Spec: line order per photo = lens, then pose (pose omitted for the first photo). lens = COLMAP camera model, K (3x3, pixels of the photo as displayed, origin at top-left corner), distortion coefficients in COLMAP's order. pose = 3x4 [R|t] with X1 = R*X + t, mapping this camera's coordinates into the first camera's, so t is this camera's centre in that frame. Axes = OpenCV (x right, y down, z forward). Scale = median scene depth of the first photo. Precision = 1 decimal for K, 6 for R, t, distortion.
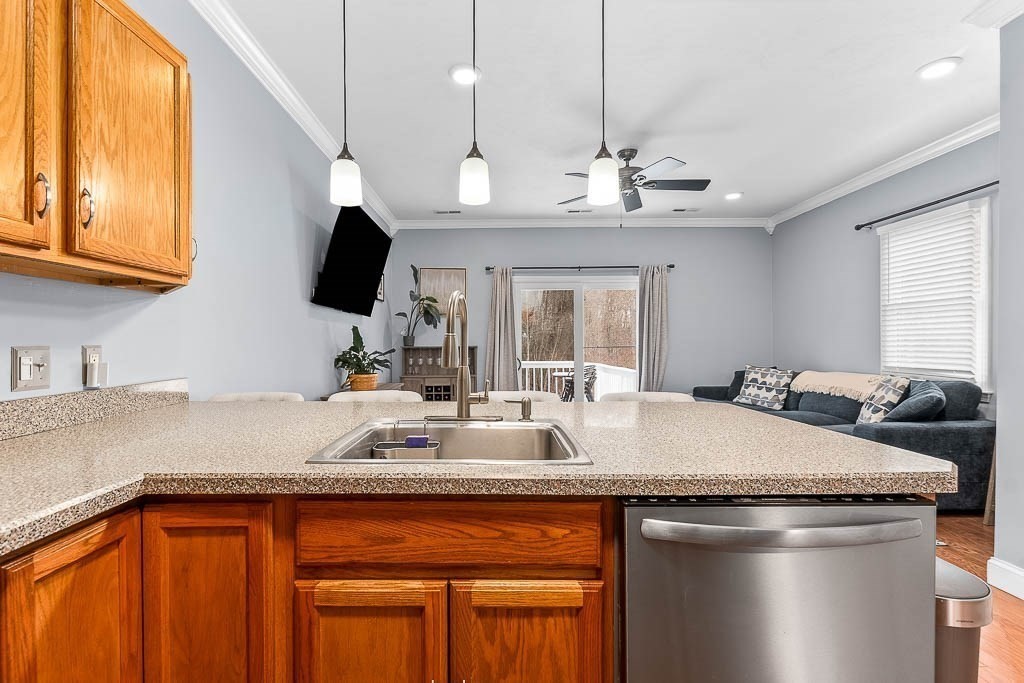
lens RADIAL K [[439.7, 0, 512.0], [0, 439.7, 341.5], [0, 0, 1]] dist [-0.000623, -0.000041]
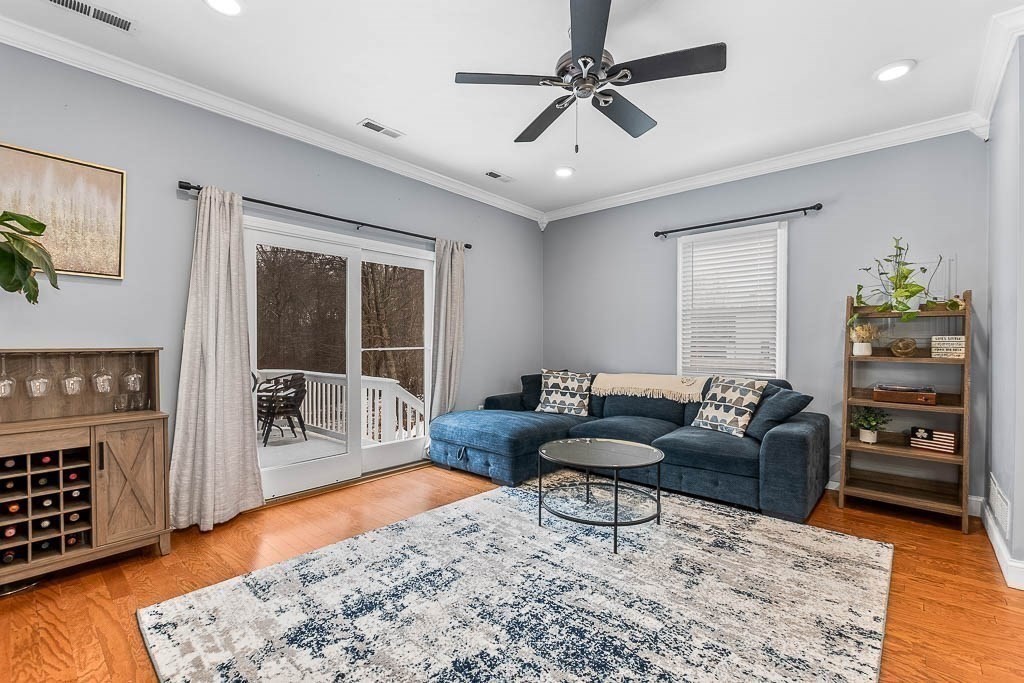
lens RADIAL K [[439.7, 0, 512.0], [0, 439.7, 341.5], [0, 0, 1]] dist [-0.000623, -0.000041]
pose [[0.687619, 0.010508, 0.725996, -0.171962], [-0.009343, 0.999941, -0.005624, 0.003363], [-0.726012, -0.002916, 0.687676, 0.453473]]
